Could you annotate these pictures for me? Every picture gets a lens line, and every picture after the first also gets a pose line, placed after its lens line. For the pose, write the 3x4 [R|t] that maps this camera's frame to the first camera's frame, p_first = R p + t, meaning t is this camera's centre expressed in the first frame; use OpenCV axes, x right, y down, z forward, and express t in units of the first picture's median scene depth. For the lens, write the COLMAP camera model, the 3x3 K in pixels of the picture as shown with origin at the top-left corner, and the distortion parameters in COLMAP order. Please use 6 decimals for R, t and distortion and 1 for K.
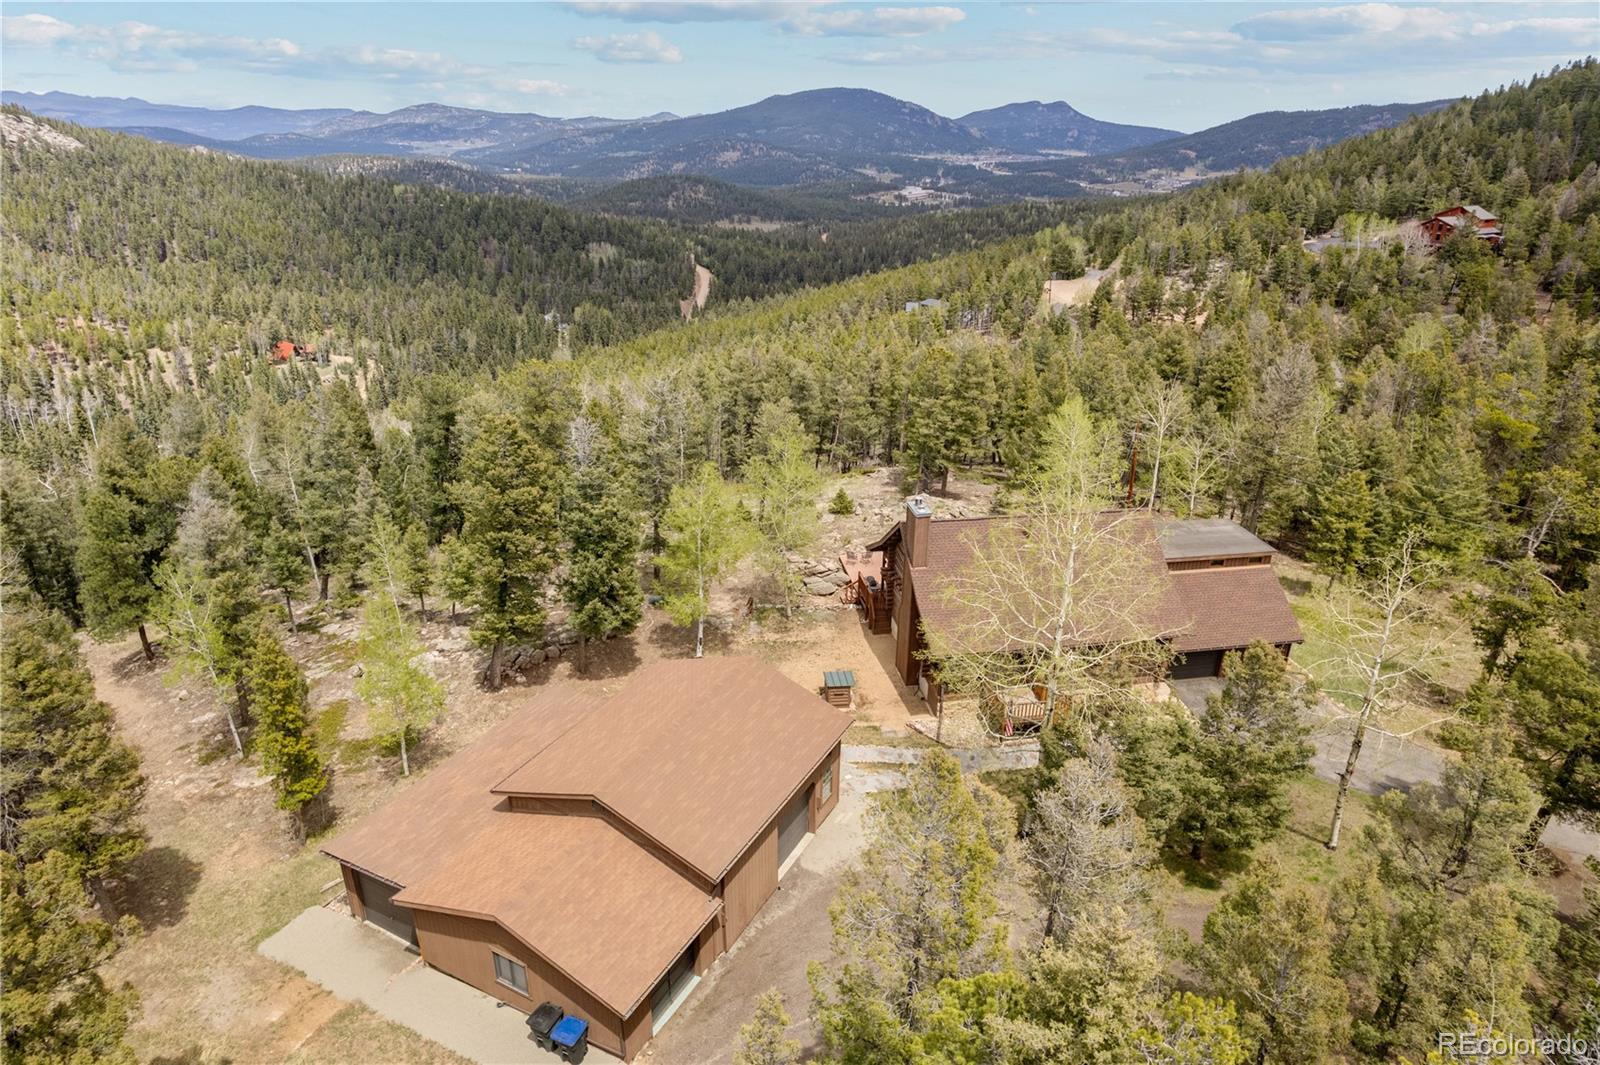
lens RADIAL K [[1020.6, 0, 785.0], [0, 1020.6, 536.7], [0, 0, 1]] dist [-0.060459, 0.065186]
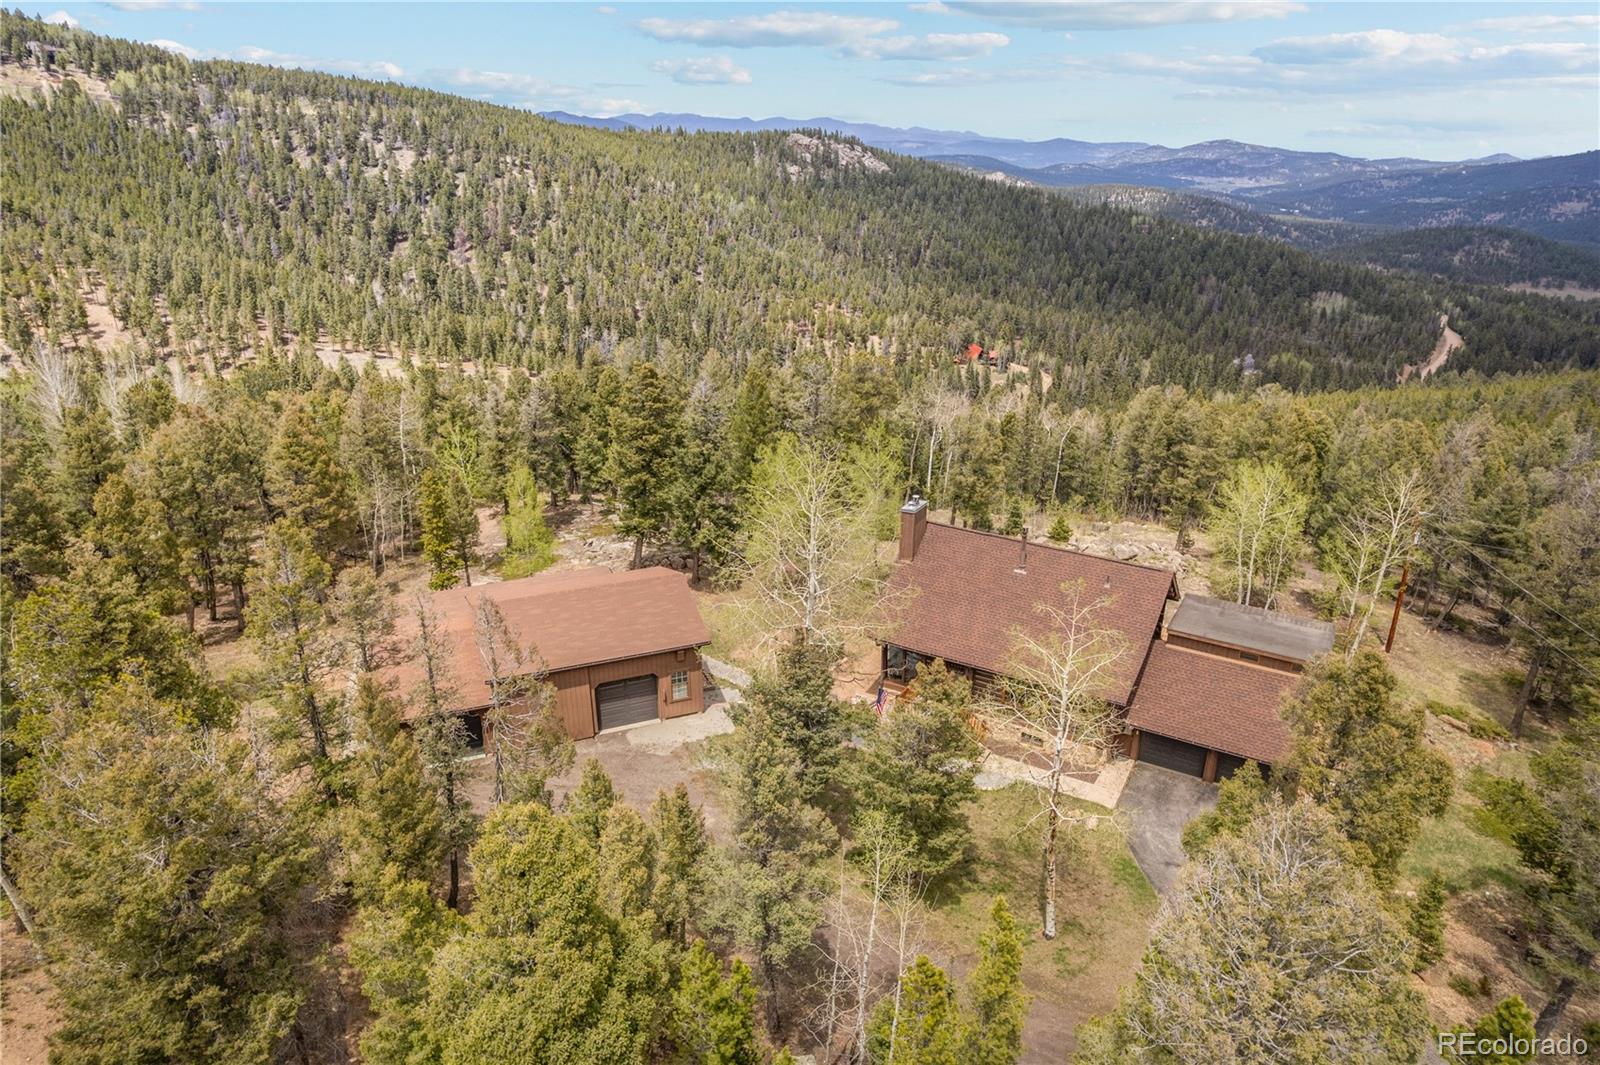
lens RADIAL K [[1025.1, 0, 802.4], [0, 1025.1, 547.3], [0, 0, 1]] dist [-0.092278, 0.085331]
pose [[0.771881, 0.242493, -0.587705, 0.066386], [-0.254190, 0.965013, 0.064326, -0.002418], [0.582742, 0.099737, 0.806514, 0.007286]]
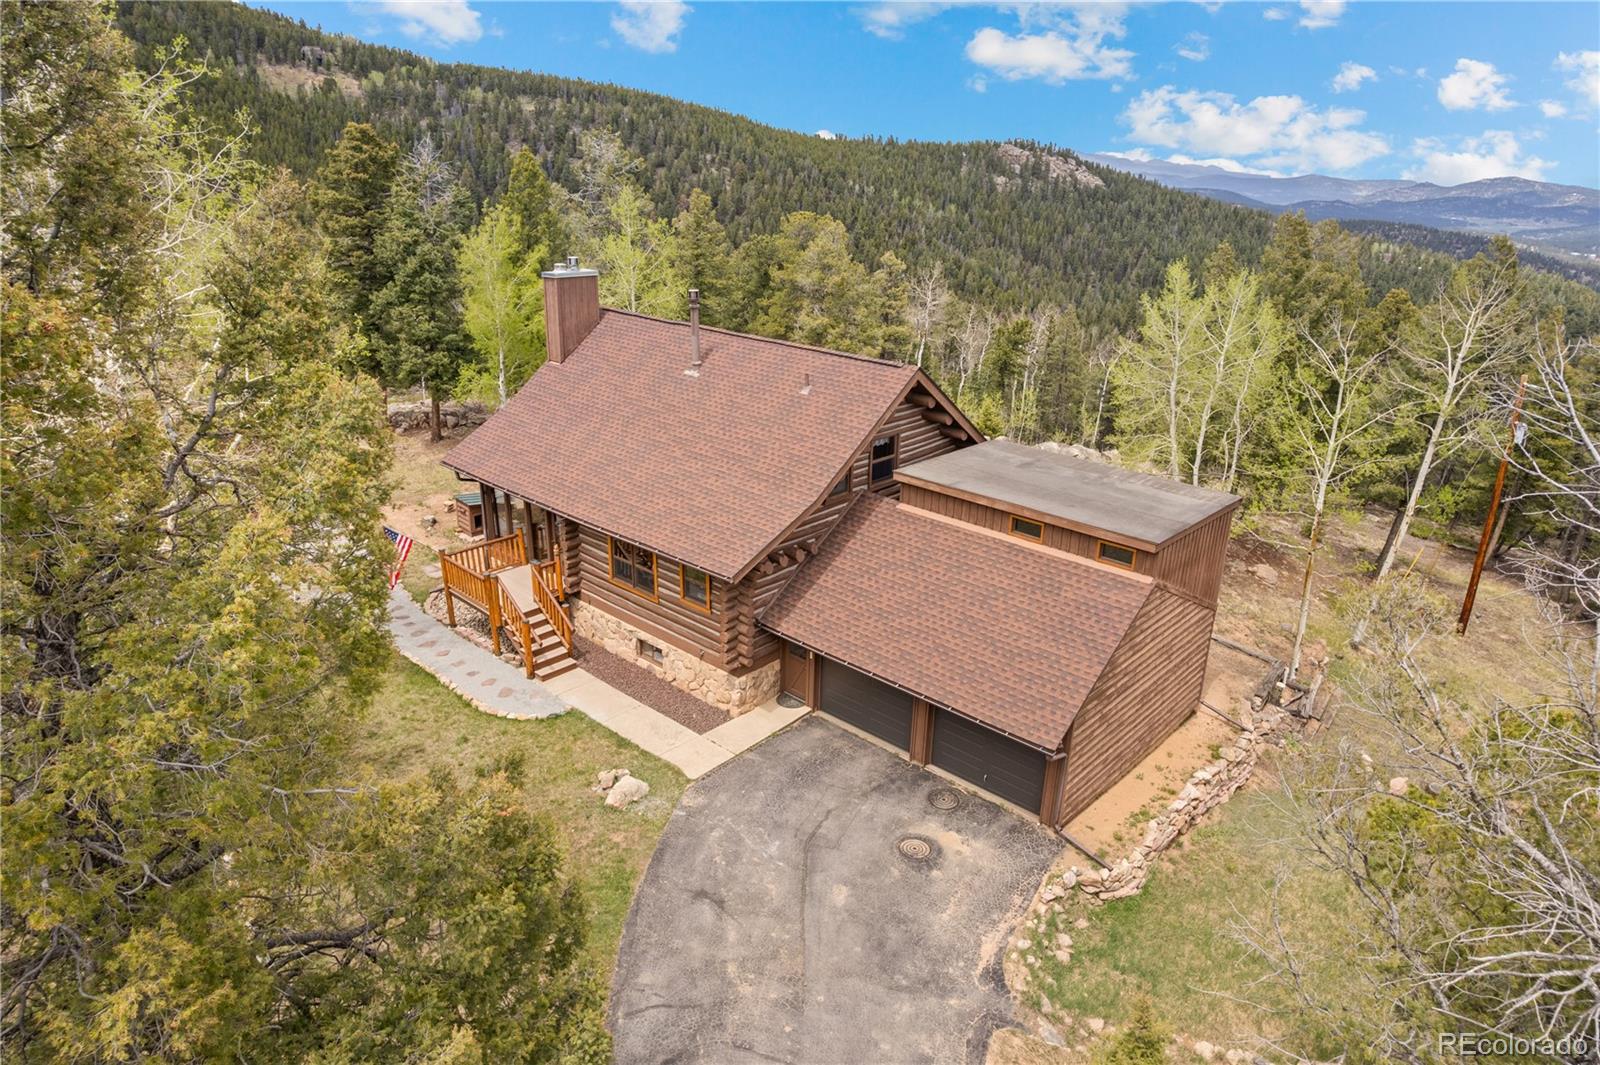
lens RADIAL K [[1025.1, 0, 802.4], [0, 1025.1, 547.3], [0, 0, 1]] dist [-0.092278, 0.085331]
pose [[0.618238, 0.293240, -0.729241, 0.074638], [-0.329425, 0.939048, 0.098326, 0.002593], [0.713626, 0.179442, 0.677155, 0.069220]]
